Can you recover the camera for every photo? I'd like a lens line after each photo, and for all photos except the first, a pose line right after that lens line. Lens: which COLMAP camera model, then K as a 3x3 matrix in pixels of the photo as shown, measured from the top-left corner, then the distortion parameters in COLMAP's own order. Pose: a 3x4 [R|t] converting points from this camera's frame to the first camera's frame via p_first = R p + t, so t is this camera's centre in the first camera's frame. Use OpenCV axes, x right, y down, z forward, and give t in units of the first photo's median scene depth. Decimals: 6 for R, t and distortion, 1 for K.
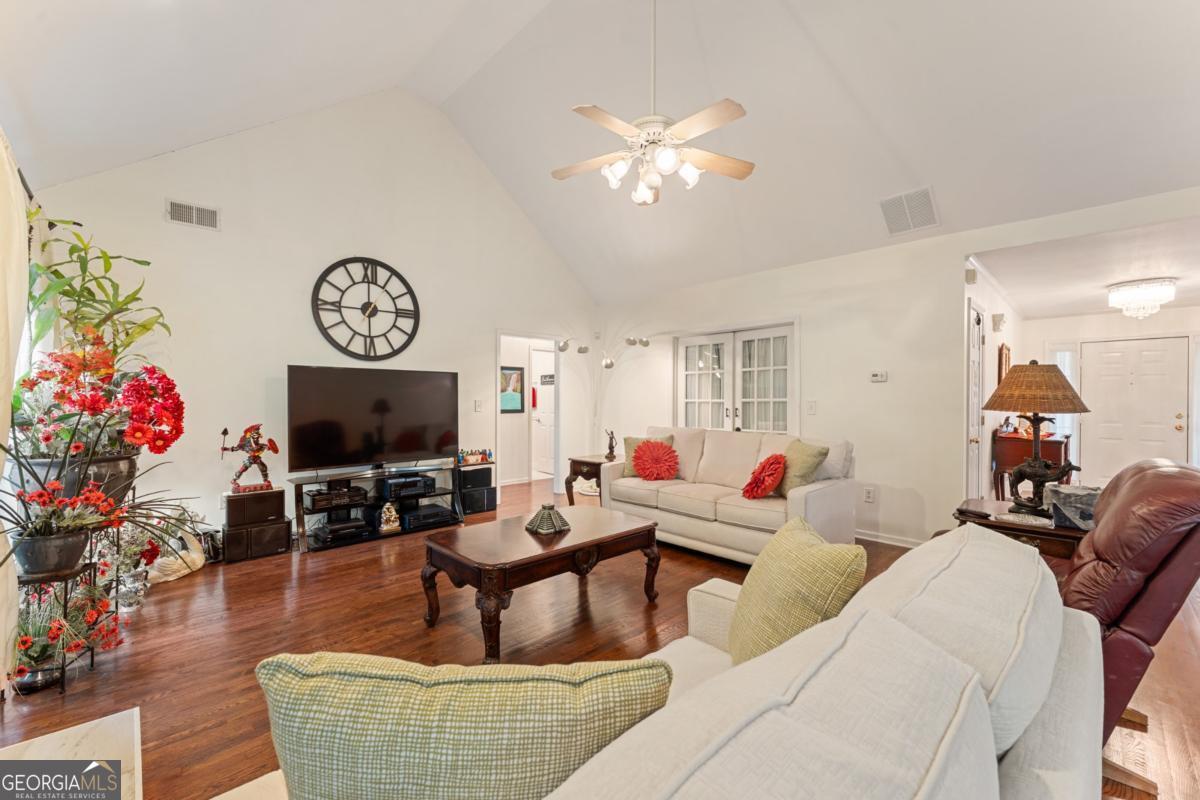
lens RADIAL K [[480.5, 0, 610.4], [0, 480.5, 401.9], [0, 0, 1]] dist [-0.001065, 0.000144]
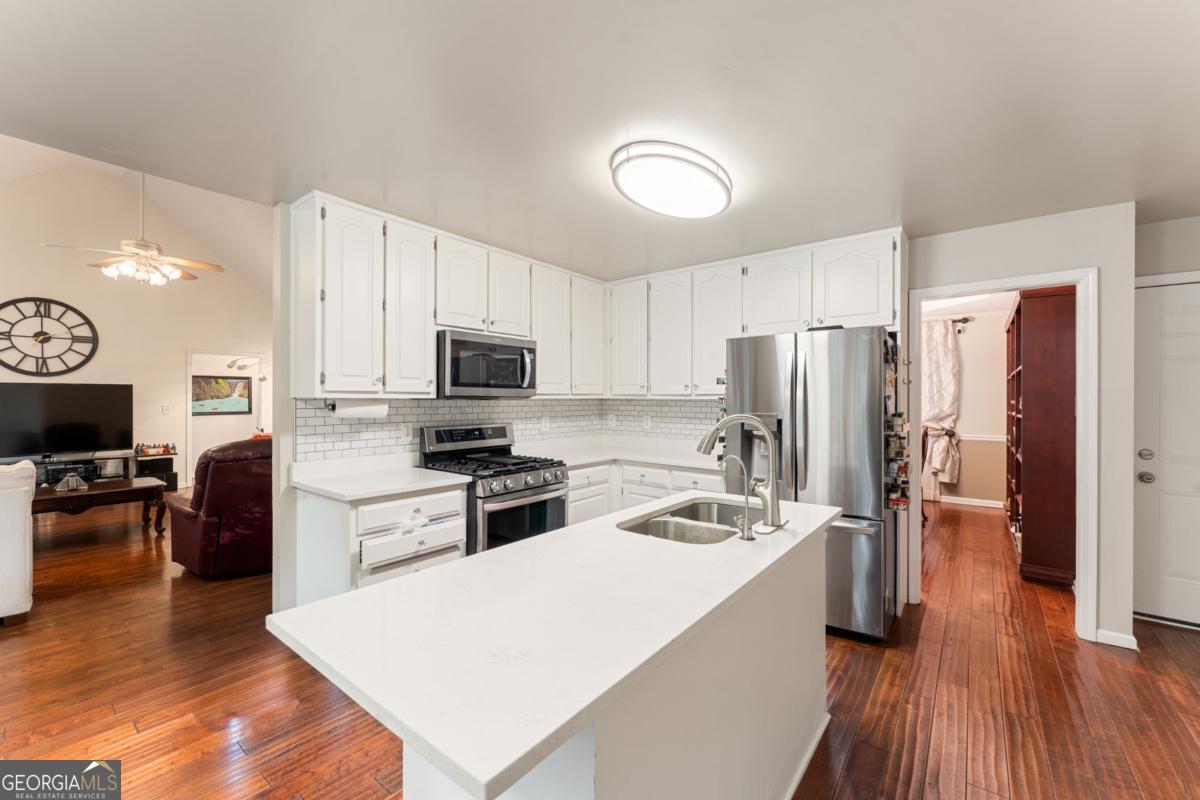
lens RADIAL K [[480.5, 0, 602.5], [0, 480.5, 397.8], [0, 0, 1]] dist [-0.001065, 0.000144]
pose [[0.992373, -0.003453, 0.123221, 0.834676], [0.004195, 0.999975, -0.005769, -0.013058], [-0.123197, 0.006242, 0.992363, -0.474263]]
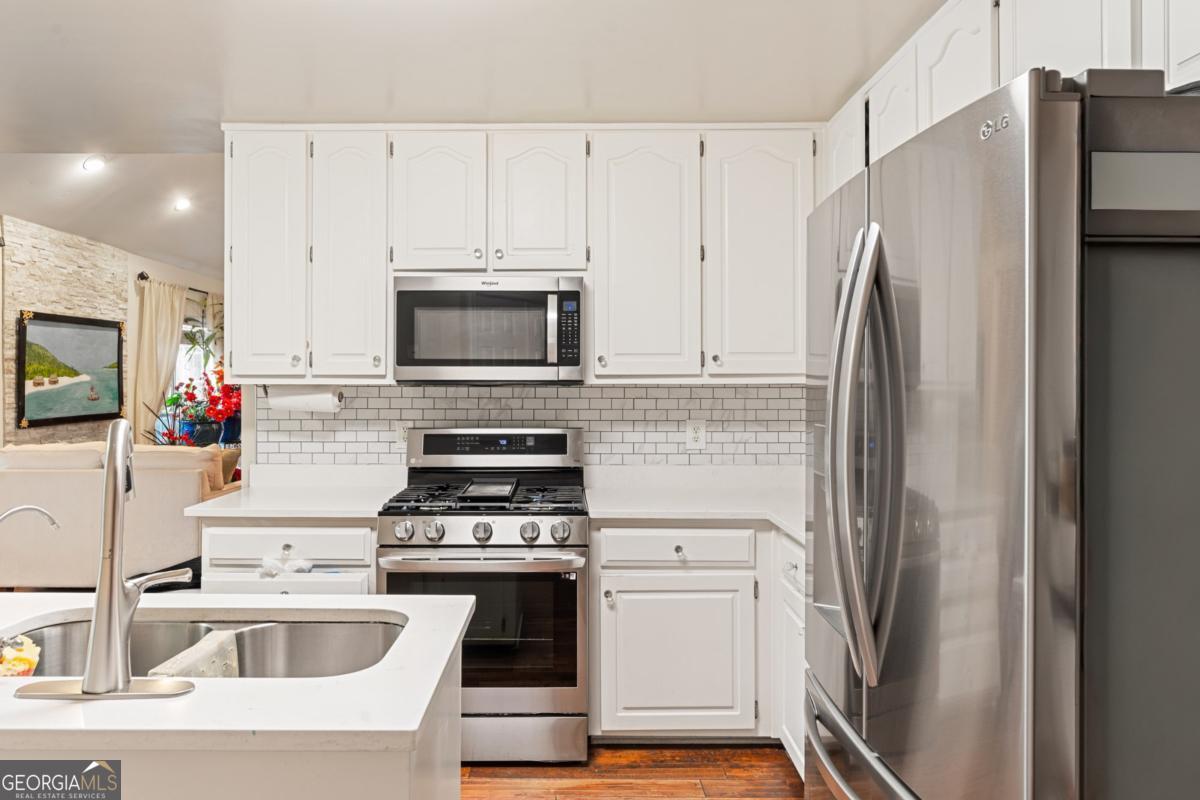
lens RADIAL K [[824.4, 0, 585.0], [0, 824.4, 369.8], [0, 0, 1]] dist [-0.001705, 0.000902]
pose [[0.709105, -0.018038, -0.704873, 1.332119], [0.000166, 0.999677, -0.025415, -0.010909], [0.705103, 0.017905, 0.708879, -0.190079]]
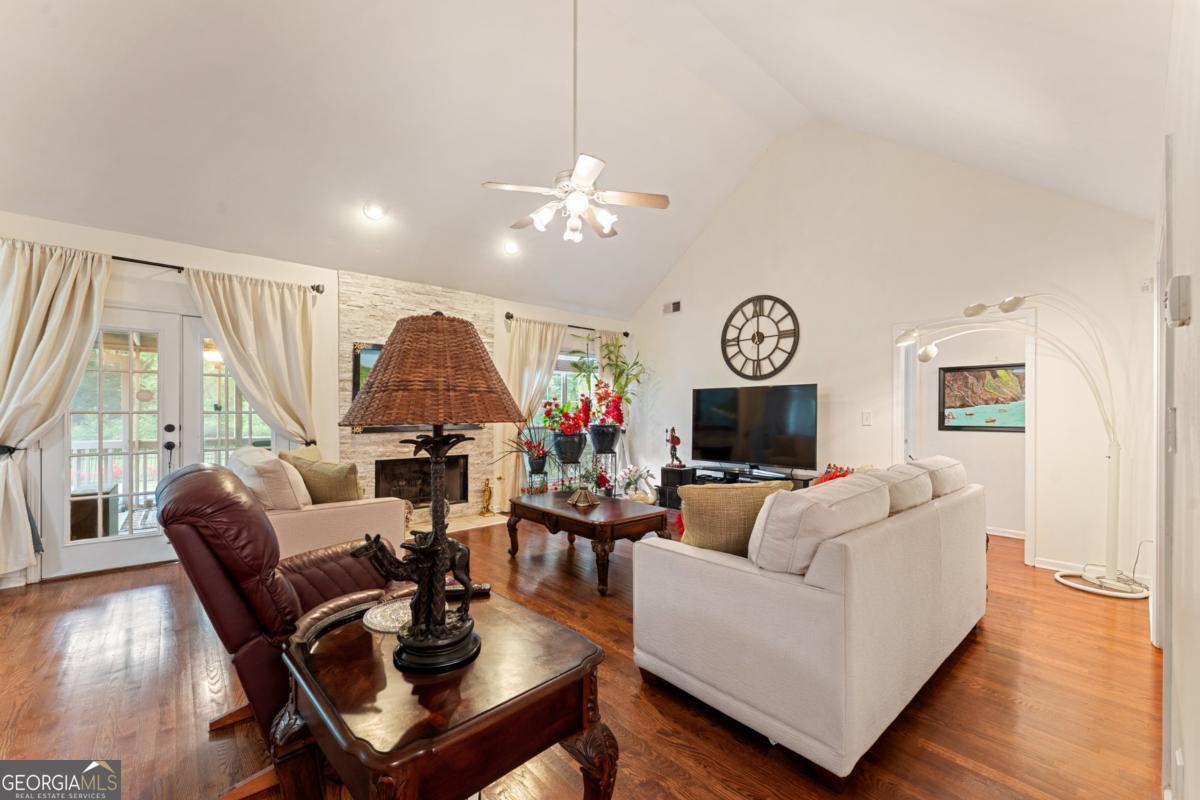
lens RADIAL K [[480.5, 0, 598.0], [0, 480.5, 409.0], [0, 0, 1]] dist [-0.001065, 0.000144]
pose [[-0.073524, -0.009149, -0.997251, 0.725114], [-0.009613, 0.999918, -0.008464, 0.001616], [0.997247, 0.008964, -0.073606, 0.675255]]
